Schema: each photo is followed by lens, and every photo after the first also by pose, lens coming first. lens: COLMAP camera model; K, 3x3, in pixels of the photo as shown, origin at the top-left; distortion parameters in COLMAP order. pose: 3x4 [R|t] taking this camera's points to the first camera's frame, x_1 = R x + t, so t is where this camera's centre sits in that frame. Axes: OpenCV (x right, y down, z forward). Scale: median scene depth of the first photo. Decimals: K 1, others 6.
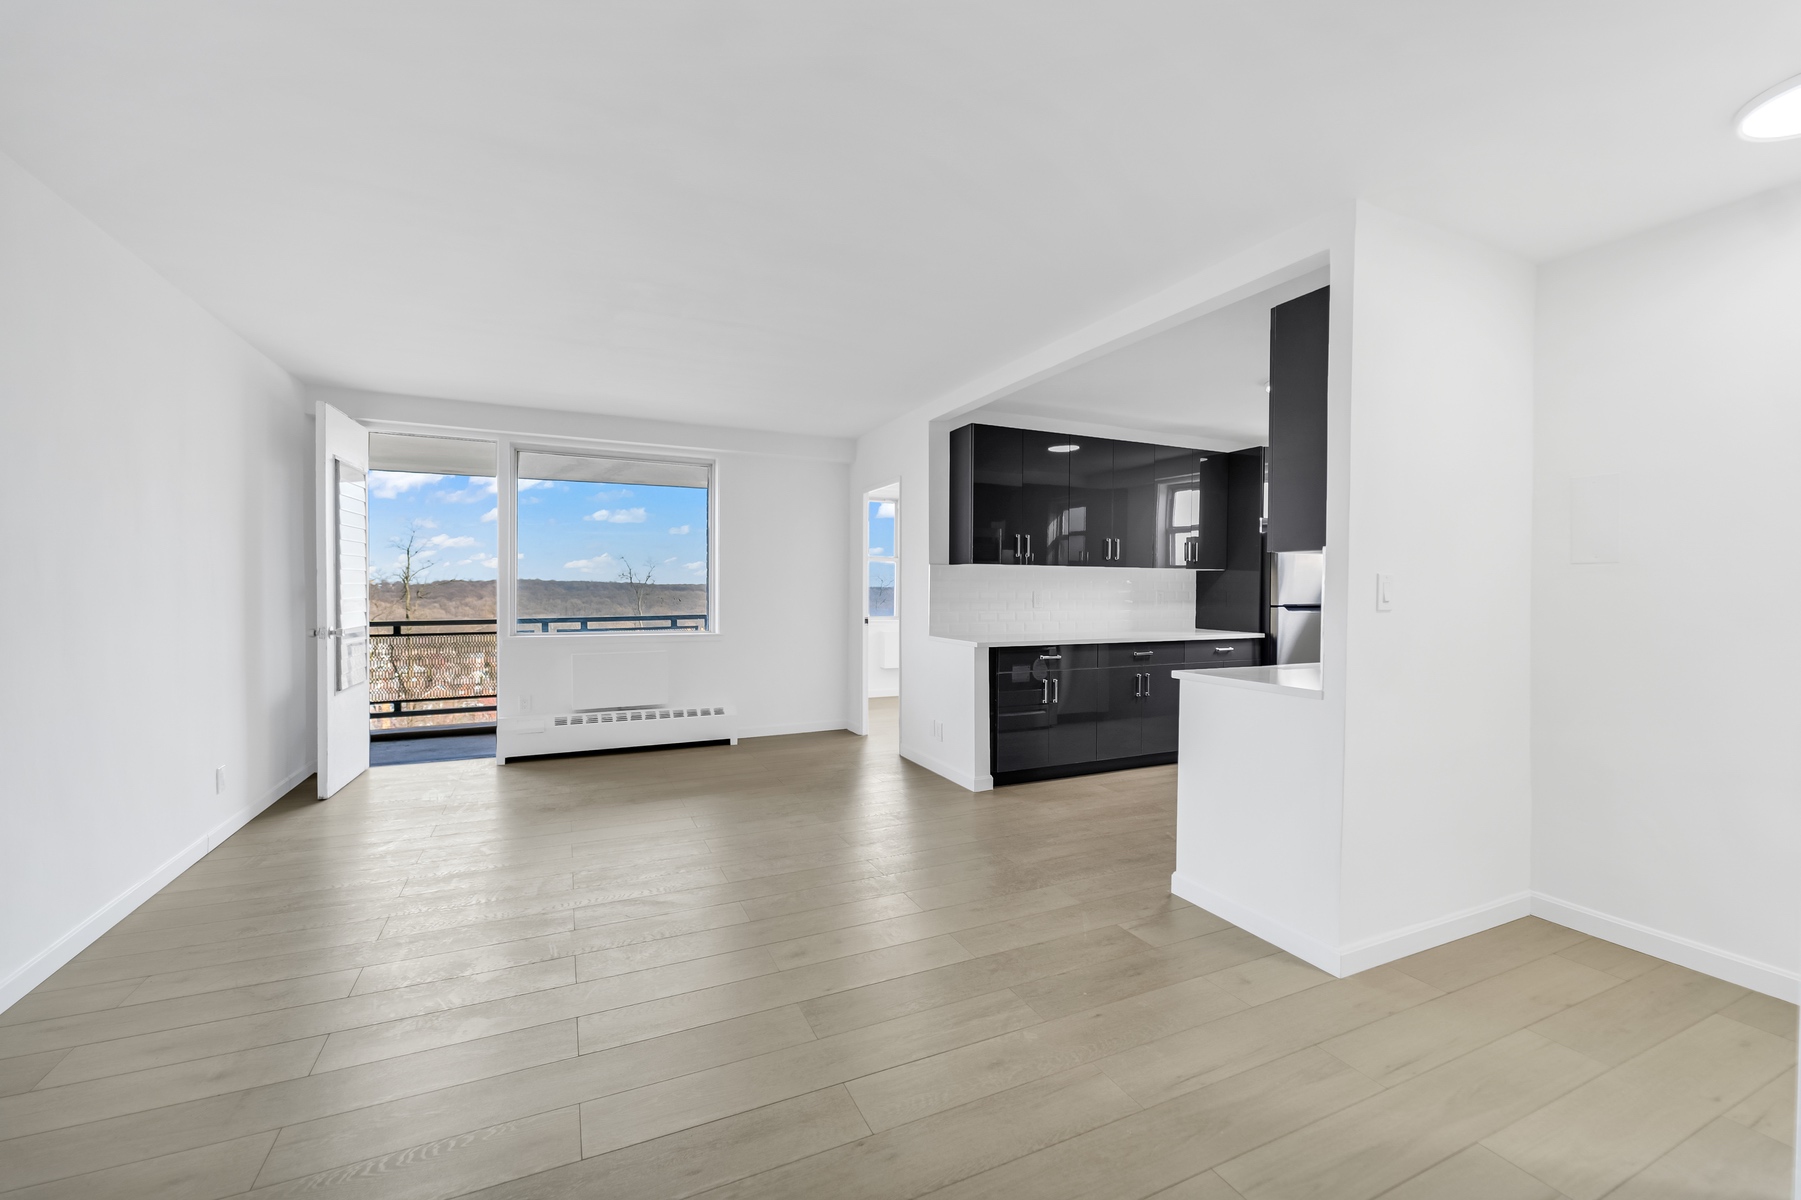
lens RADIAL K [[750.0, 0, 896.8], [0, 750.0, 609.4], [0, 0, 1]] dist [0.013456, 0.000009]
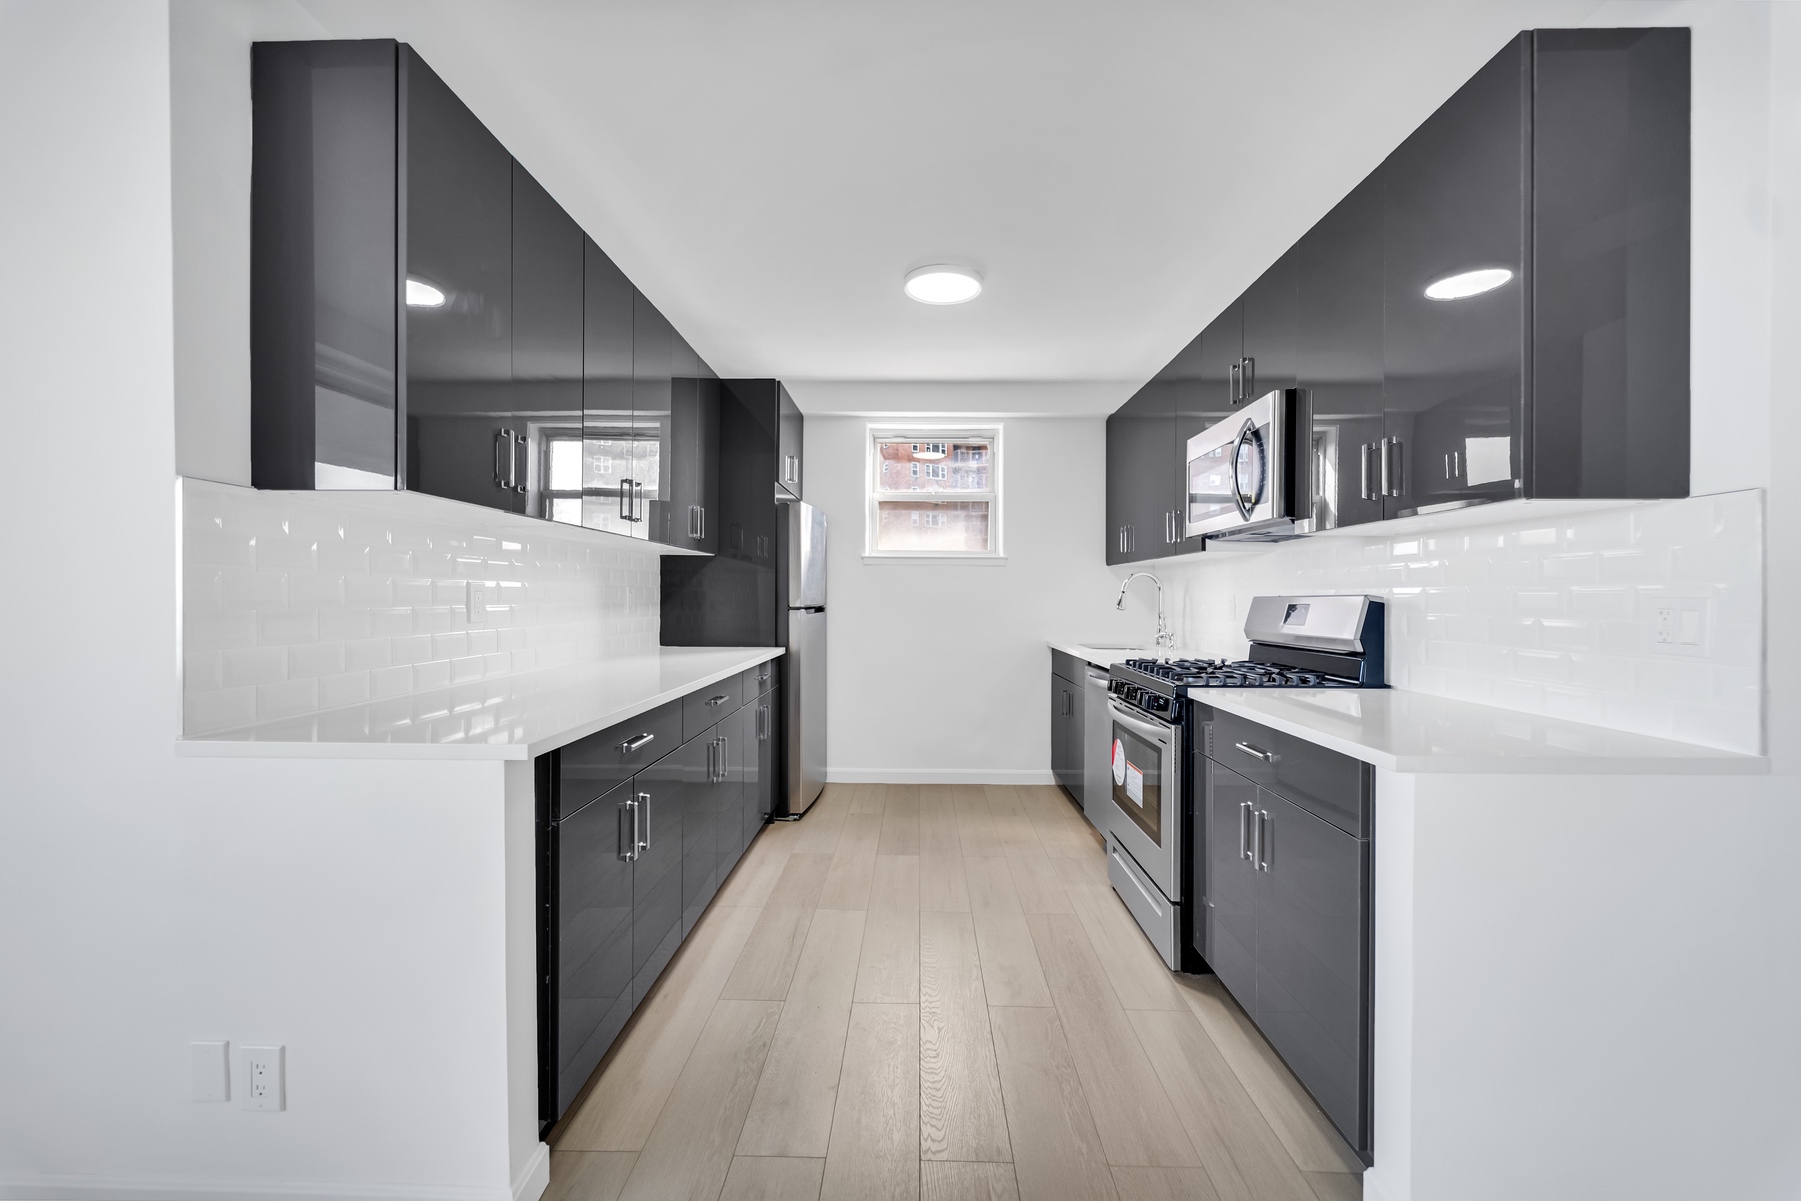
lens RADIAL K [[750.0, 0, 892.1], [0, 750.0, 590.6], [0, 0, 1]] dist [0.013456, 0.000009]
pose [[0.470614, 0.002969, 0.882334, -0.093088], [0.023272, 0.999605, -0.015776, -0.008289], [-0.882032, 0.027958, 0.470359, 0.569027]]
